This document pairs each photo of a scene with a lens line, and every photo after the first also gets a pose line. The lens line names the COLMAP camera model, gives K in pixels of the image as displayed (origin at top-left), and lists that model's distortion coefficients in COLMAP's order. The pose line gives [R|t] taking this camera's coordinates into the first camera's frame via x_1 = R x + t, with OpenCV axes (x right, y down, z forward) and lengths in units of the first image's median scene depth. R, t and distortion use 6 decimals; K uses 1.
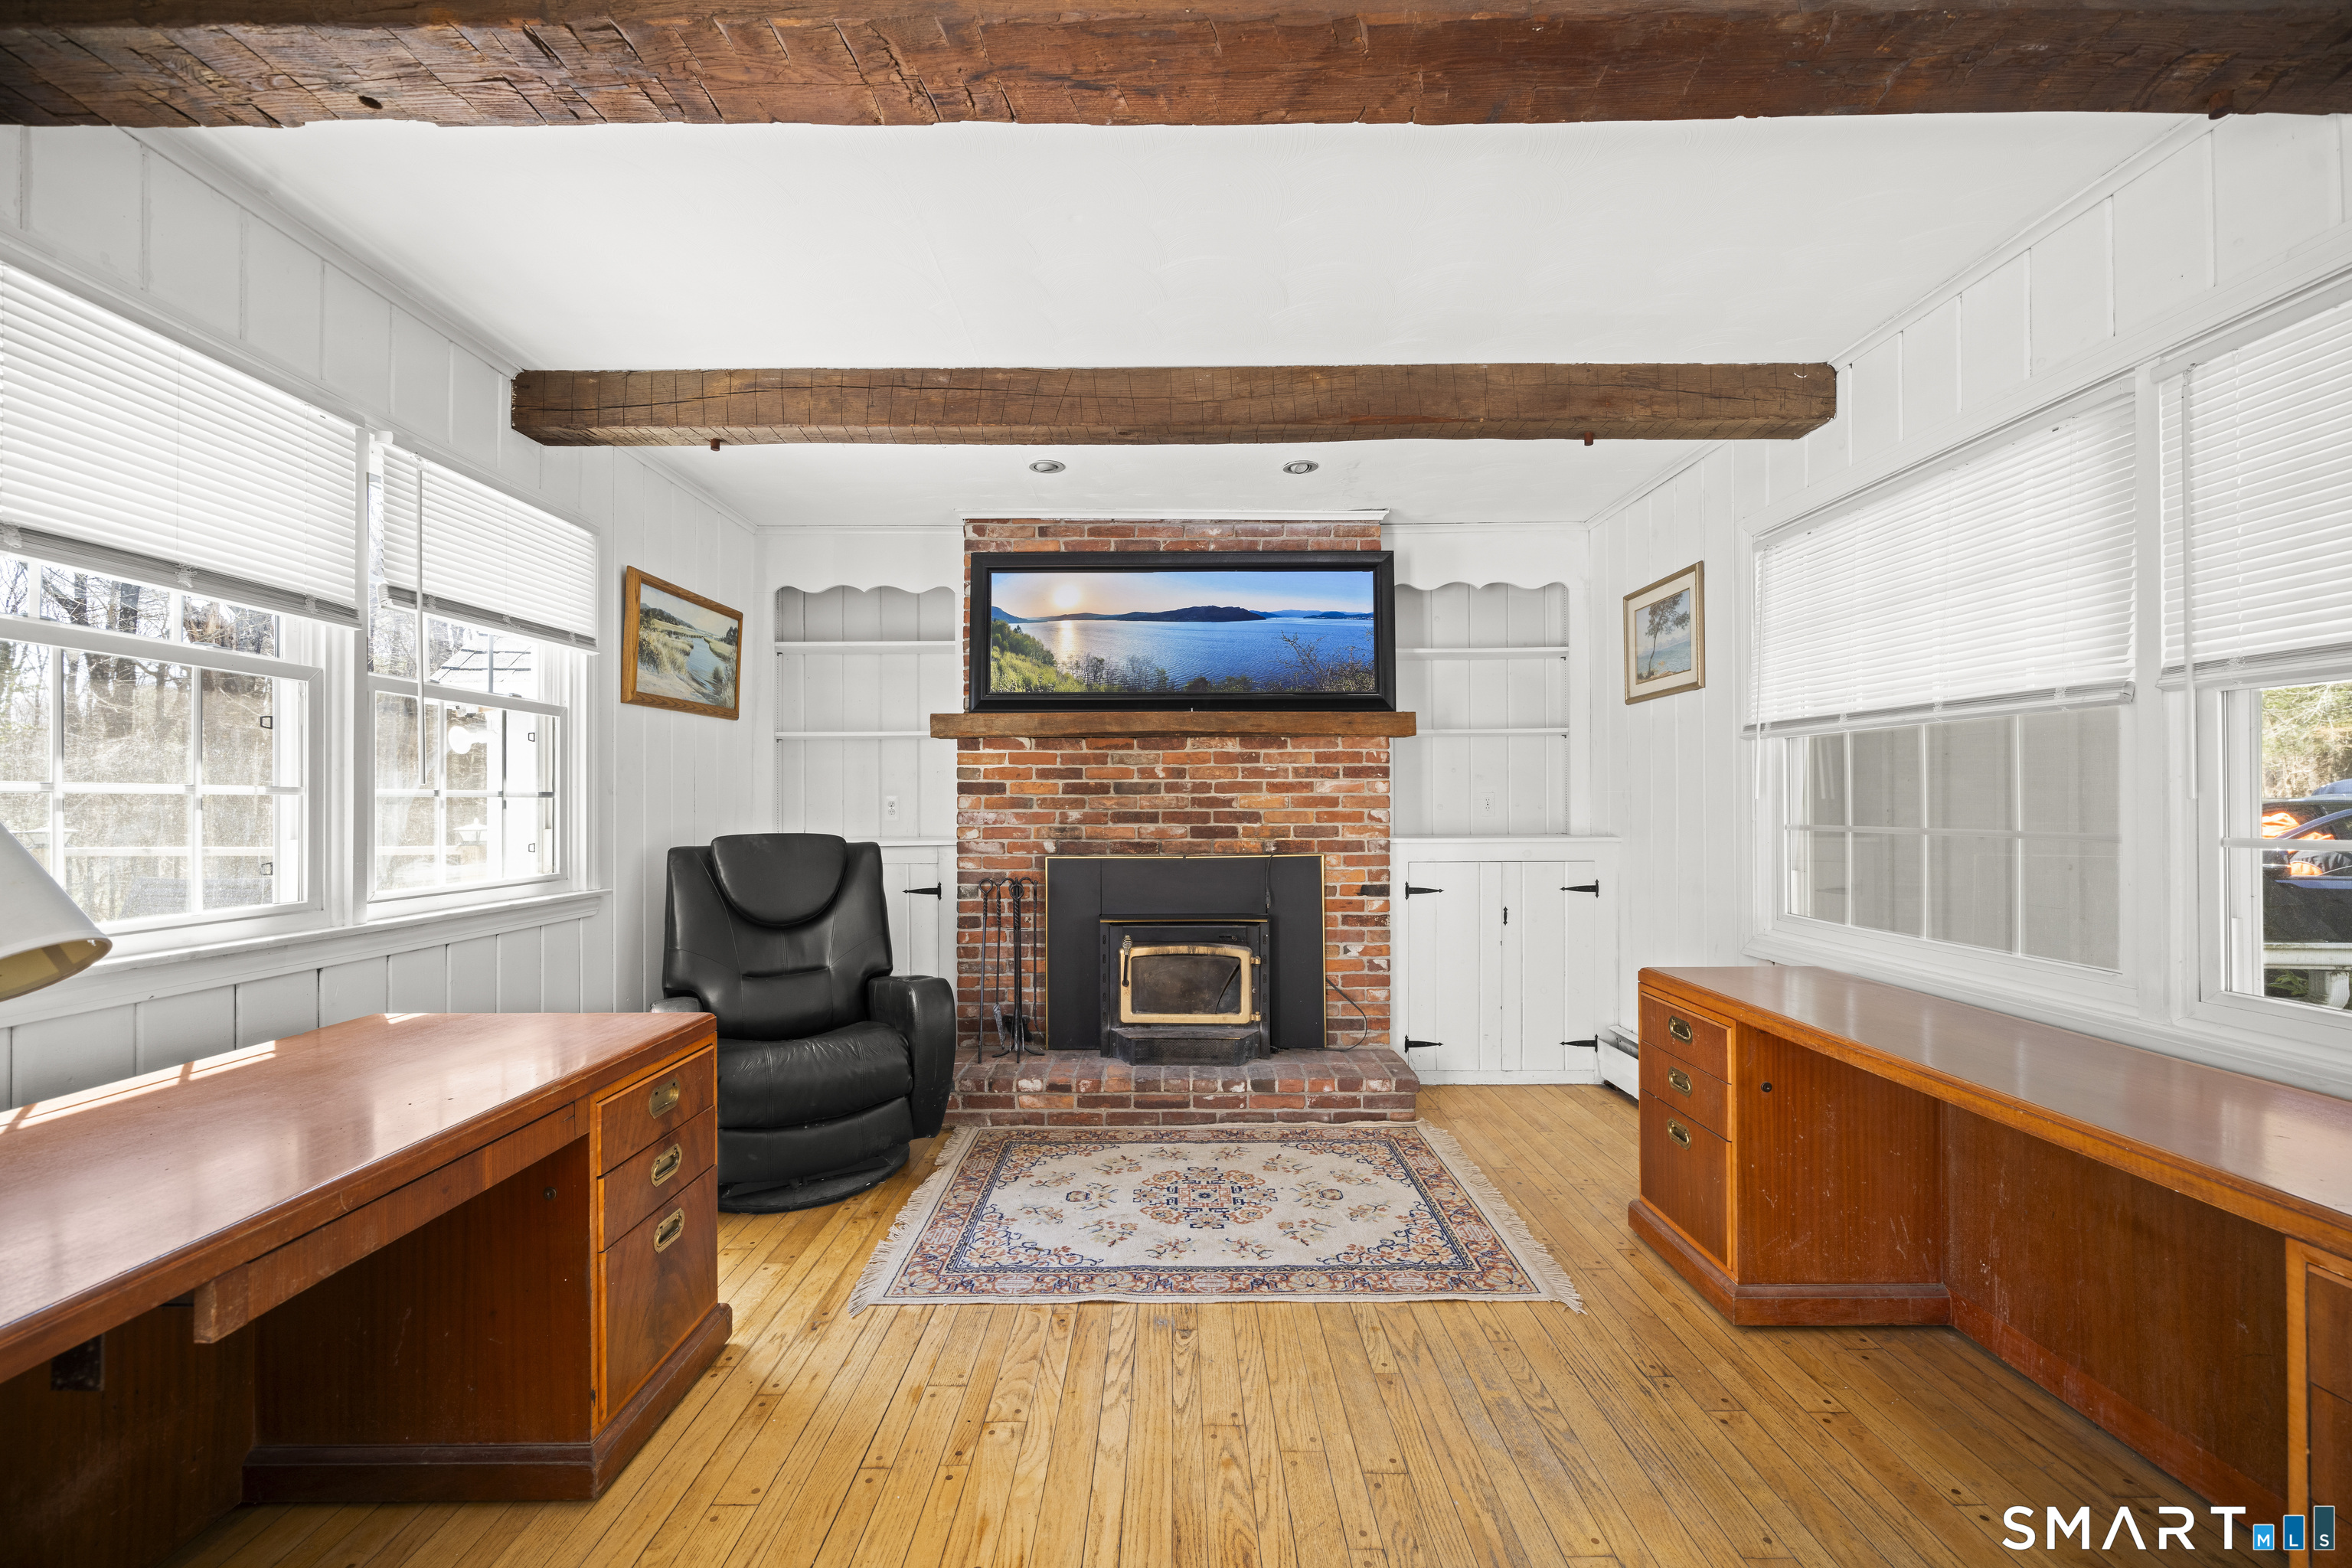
lens RADIAL K [[920.8, 0, 1168.7], [0, 920.8, 796.2], [0, 0, 1]] dist [0.003266, 0.000105]
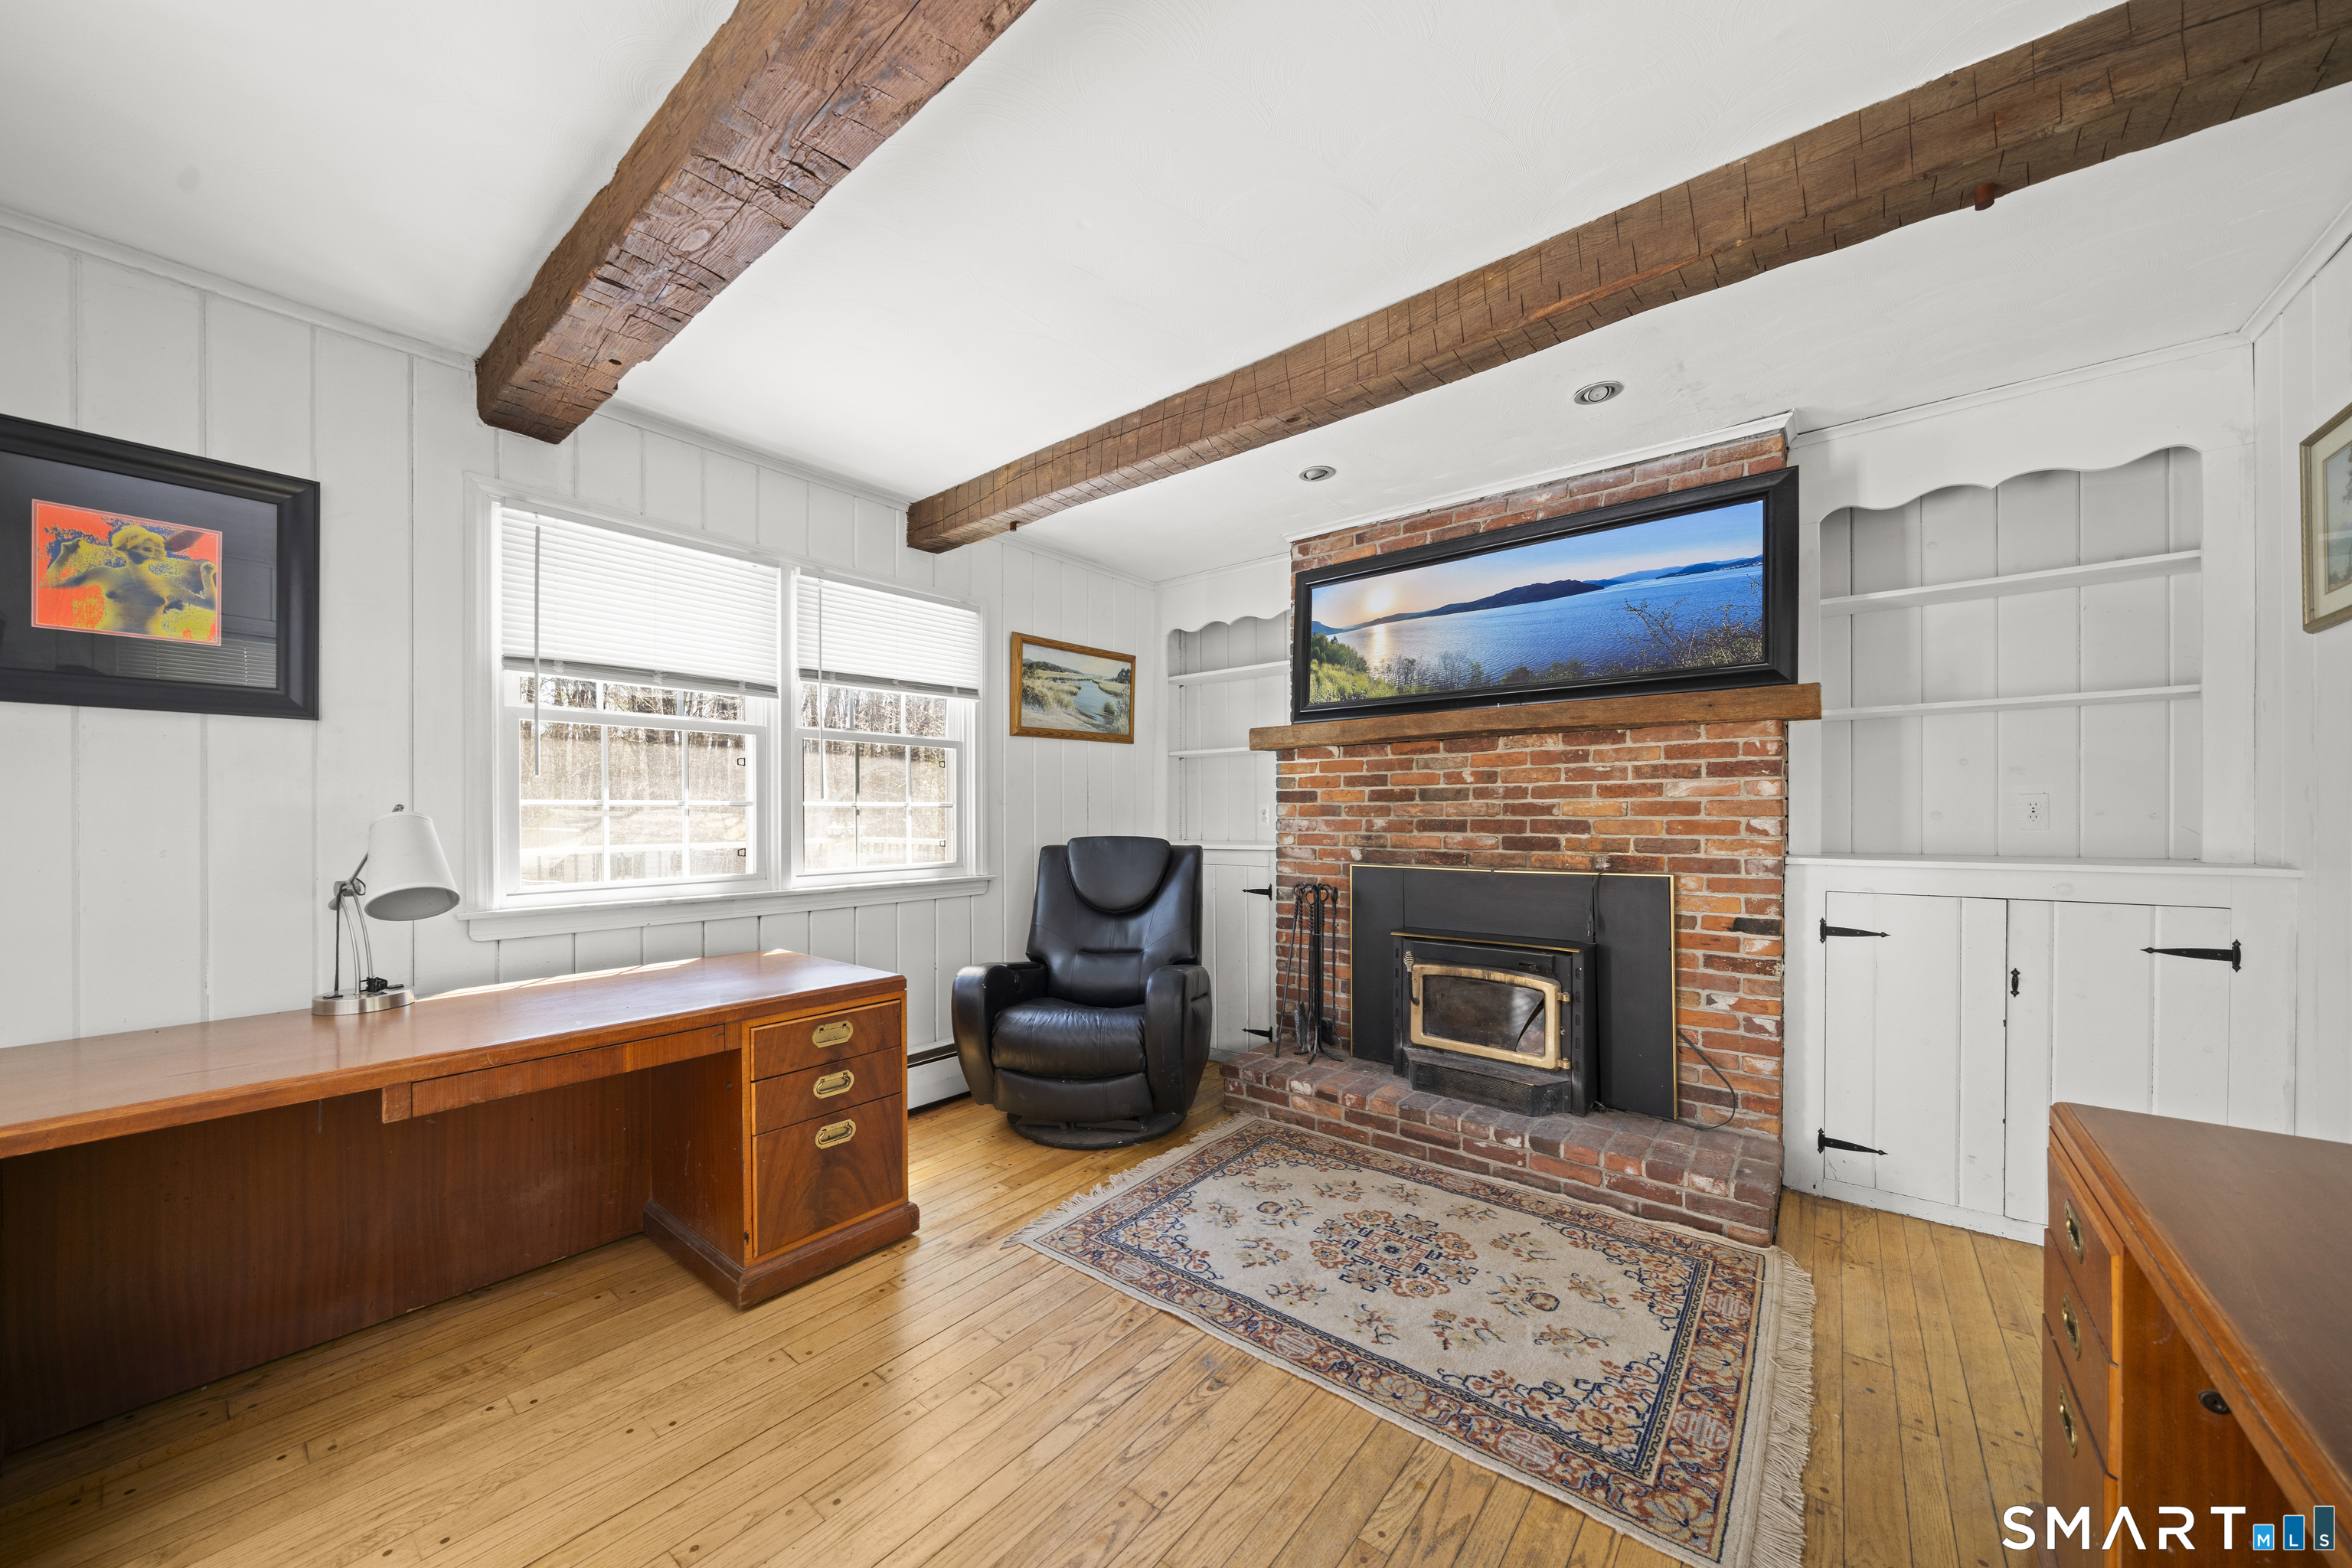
lens RADIAL K [[818.1, 0, 1181.3], [0, 818.1, 813.9], [0, 0, 1]] dist [-0.004138, -0.000188]
pose [[0.780565, 0.000858, -0.625074, 0.326993], [0.006127, 0.999941, 0.009024, 0.002297], [0.625045, -0.010874, 0.780513, 0.226444]]
